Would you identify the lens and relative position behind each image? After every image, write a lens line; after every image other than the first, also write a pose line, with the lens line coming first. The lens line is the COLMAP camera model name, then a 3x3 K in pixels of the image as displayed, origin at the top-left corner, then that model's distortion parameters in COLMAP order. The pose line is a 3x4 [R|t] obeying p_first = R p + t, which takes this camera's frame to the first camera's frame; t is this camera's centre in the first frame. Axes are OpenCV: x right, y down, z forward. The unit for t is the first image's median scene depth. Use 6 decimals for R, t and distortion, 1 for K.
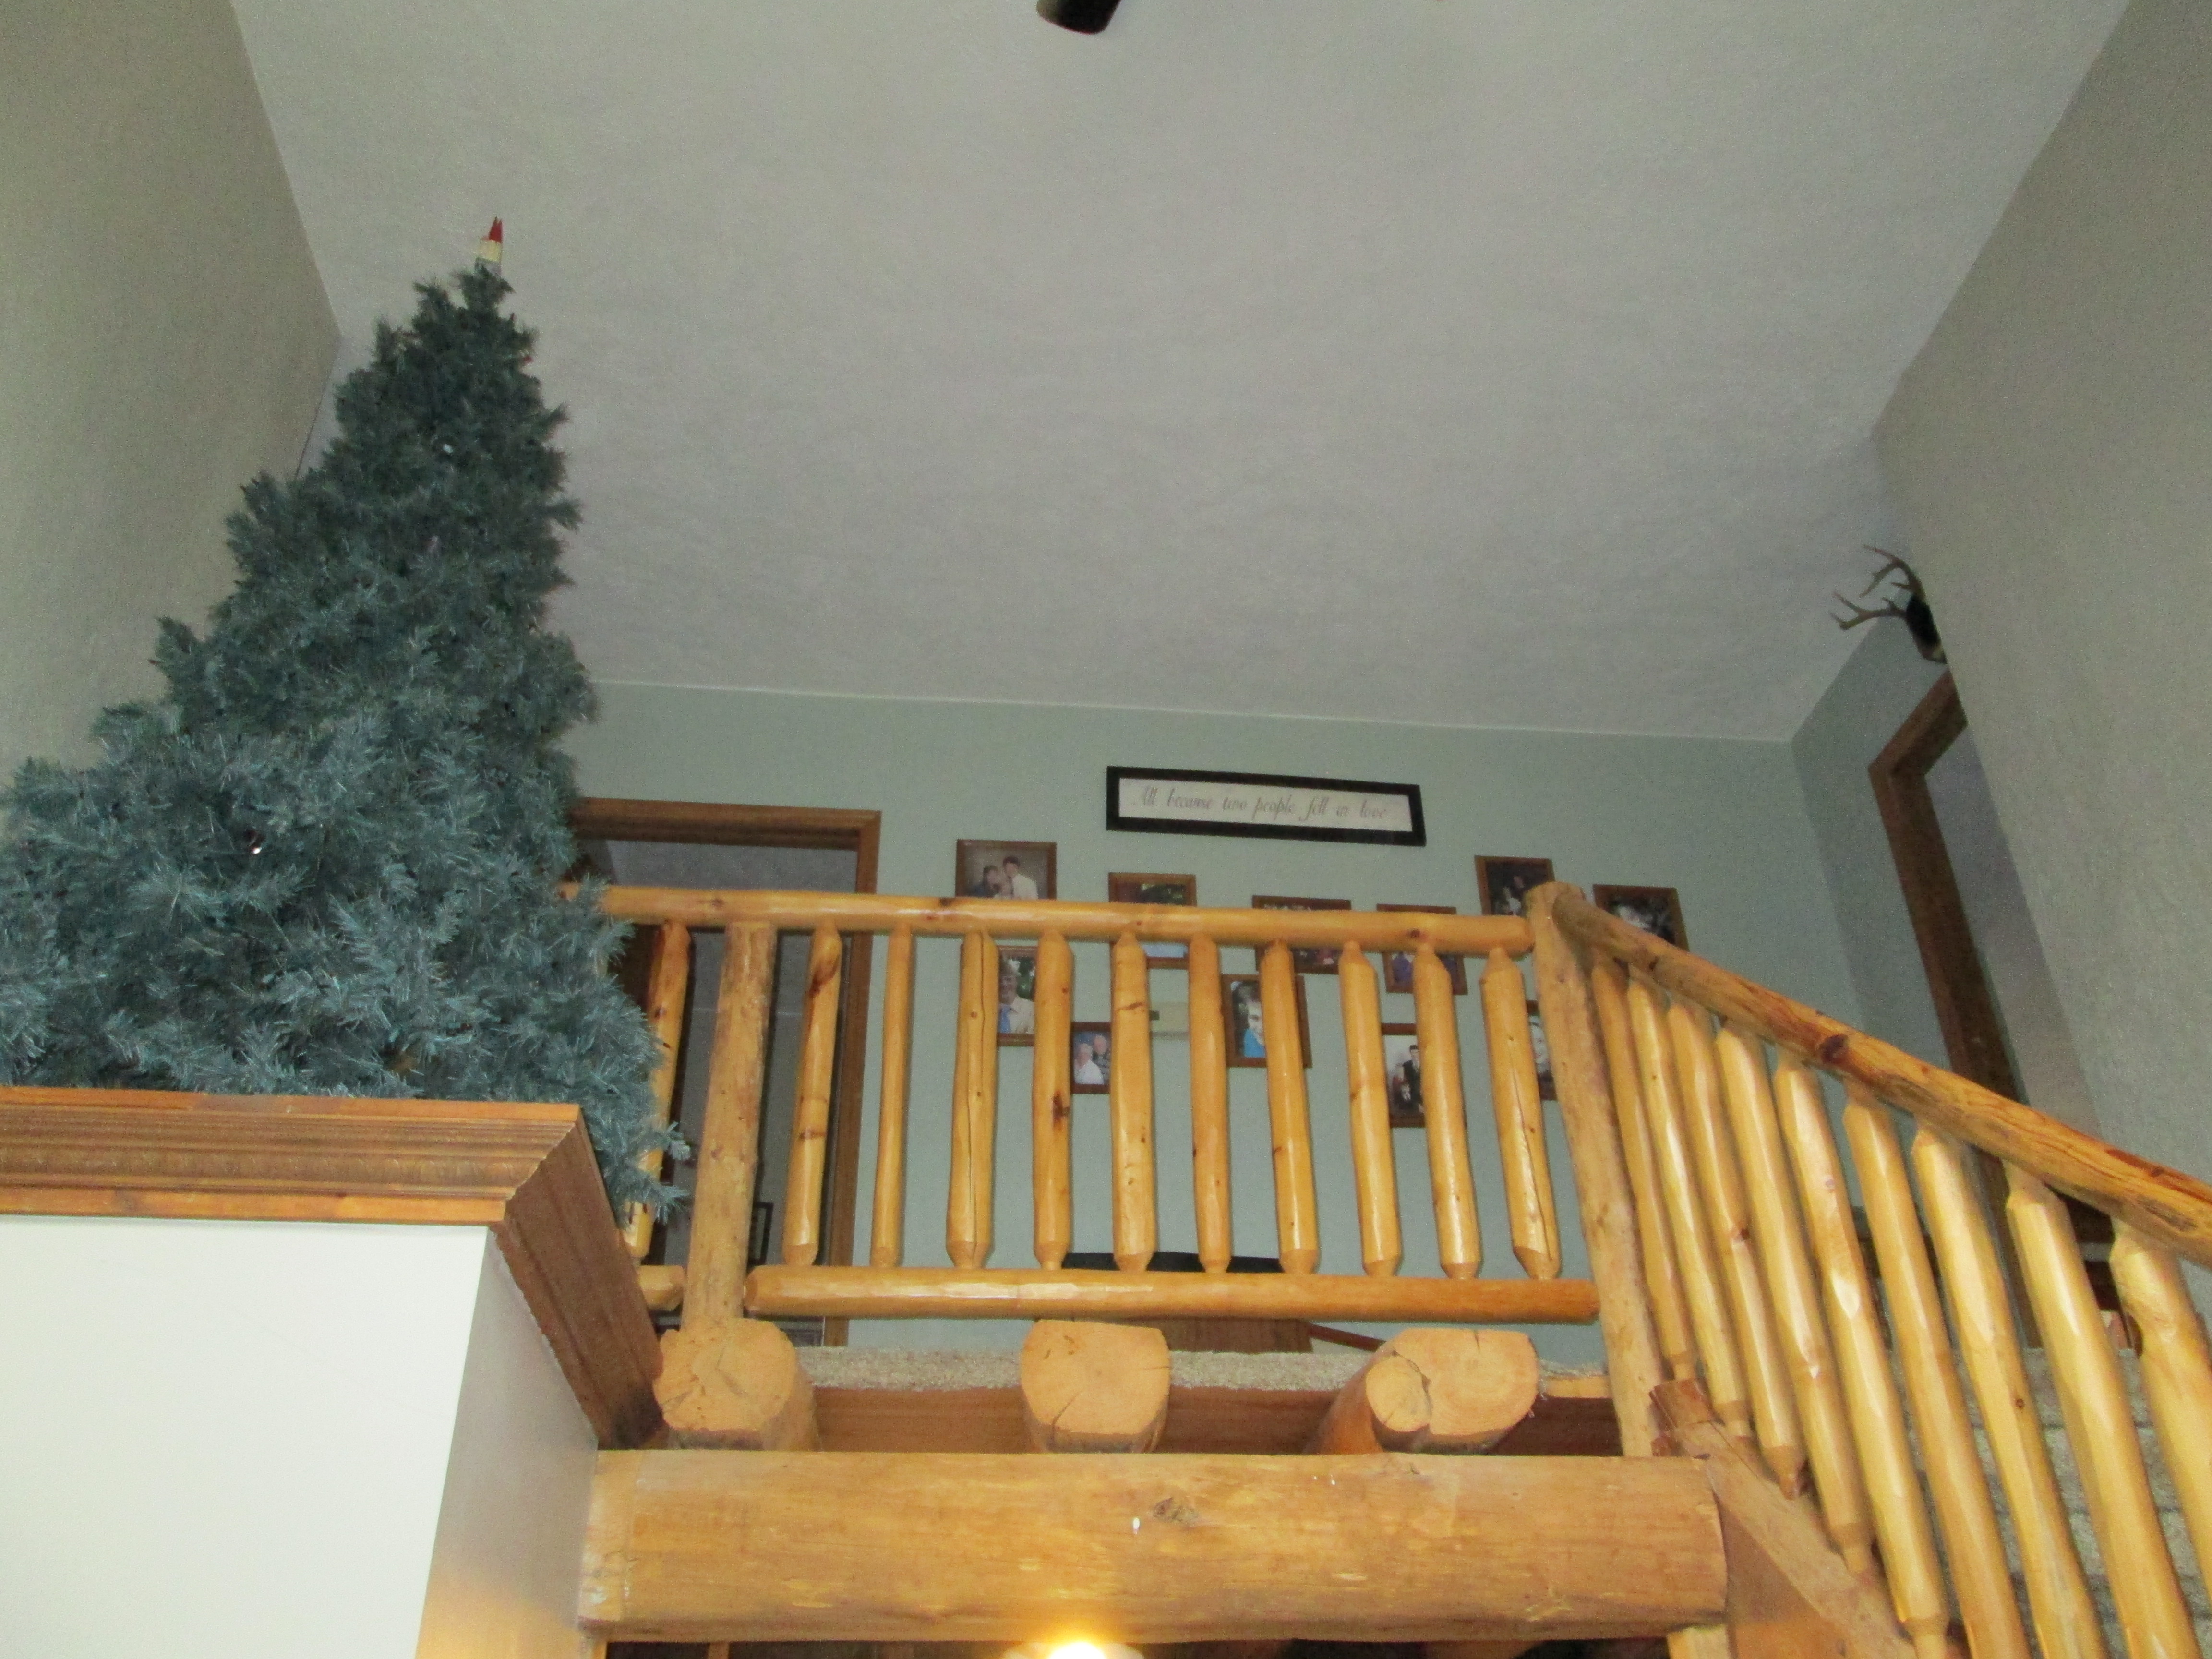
lens RADIAL K [[1839.2, 0, 1106.0], [0, 1839.2, 829.5], [0, 0, 1]] dist [-0.039583, 0.021958]
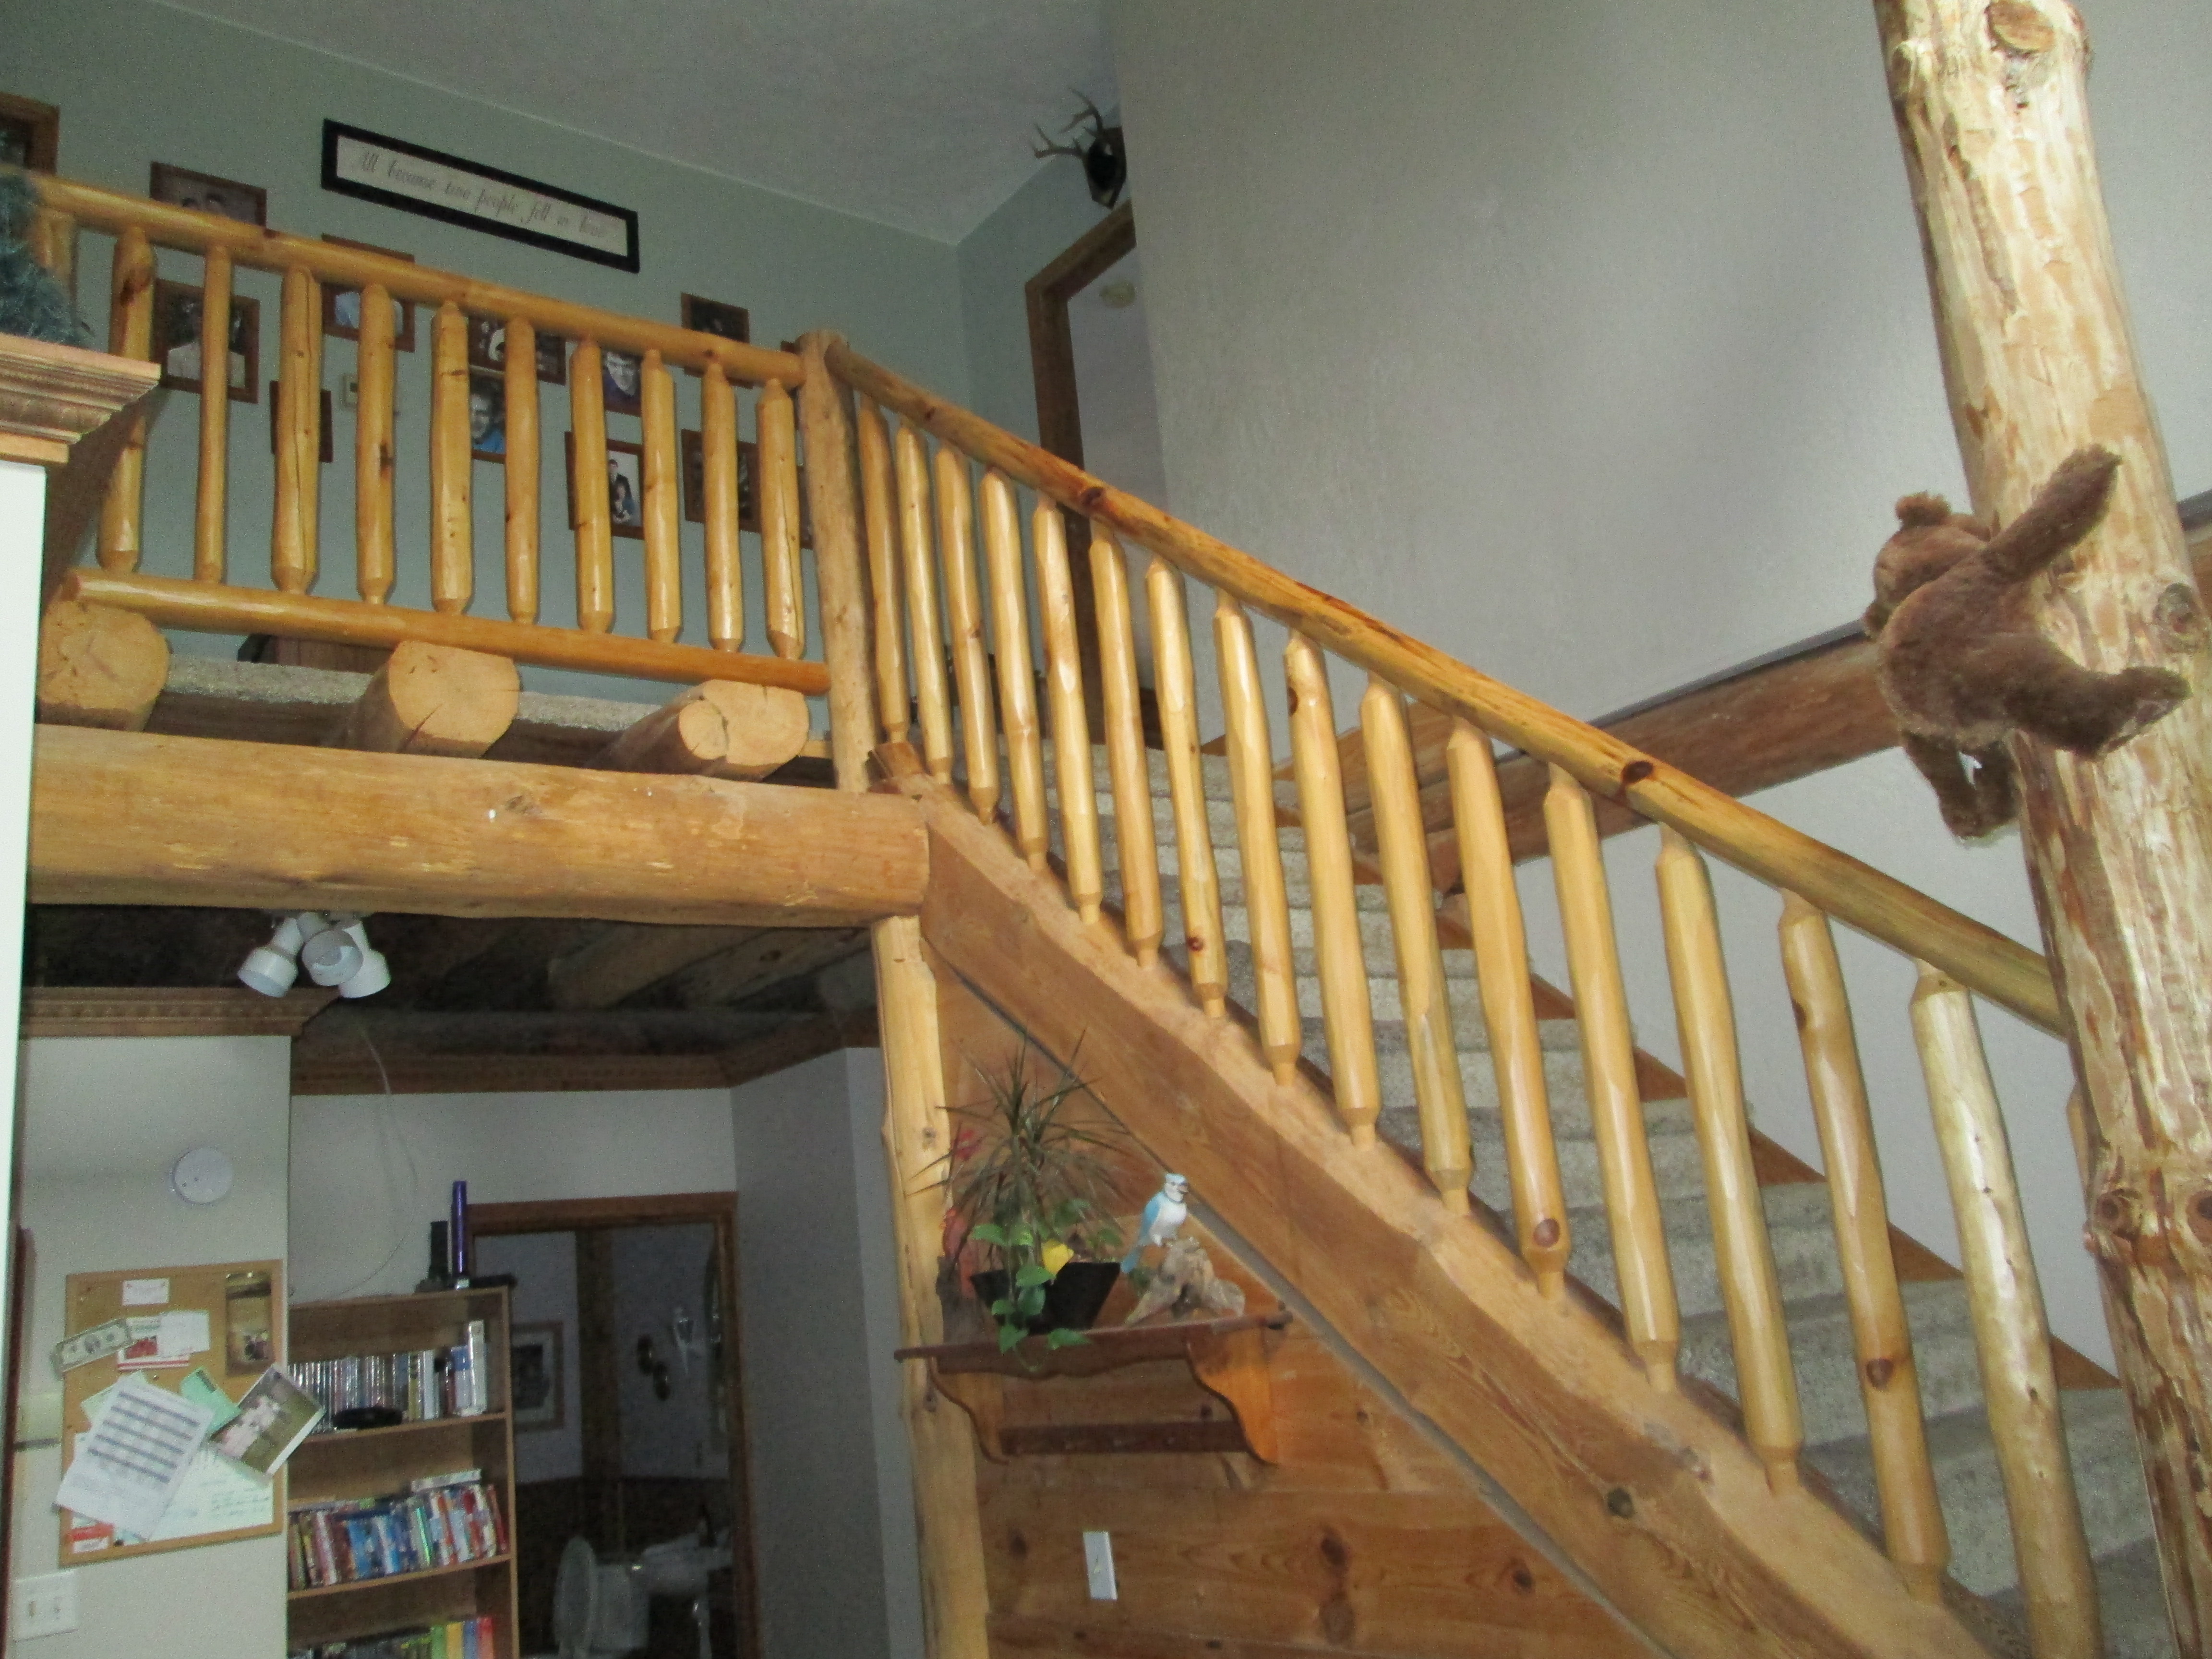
lens RADIAL K [[1779.5, 0, 1106.0], [0, 1779.5, 829.5], [0, 0, 1]] dist [-0.033072, 0.042470]
pose [[0.852885, 0.048129, 0.519875, -0.225008], [-0.198345, 0.950957, 0.237360, 0.036163], [-0.482955, -0.305555, 0.820604, -0.125385]]
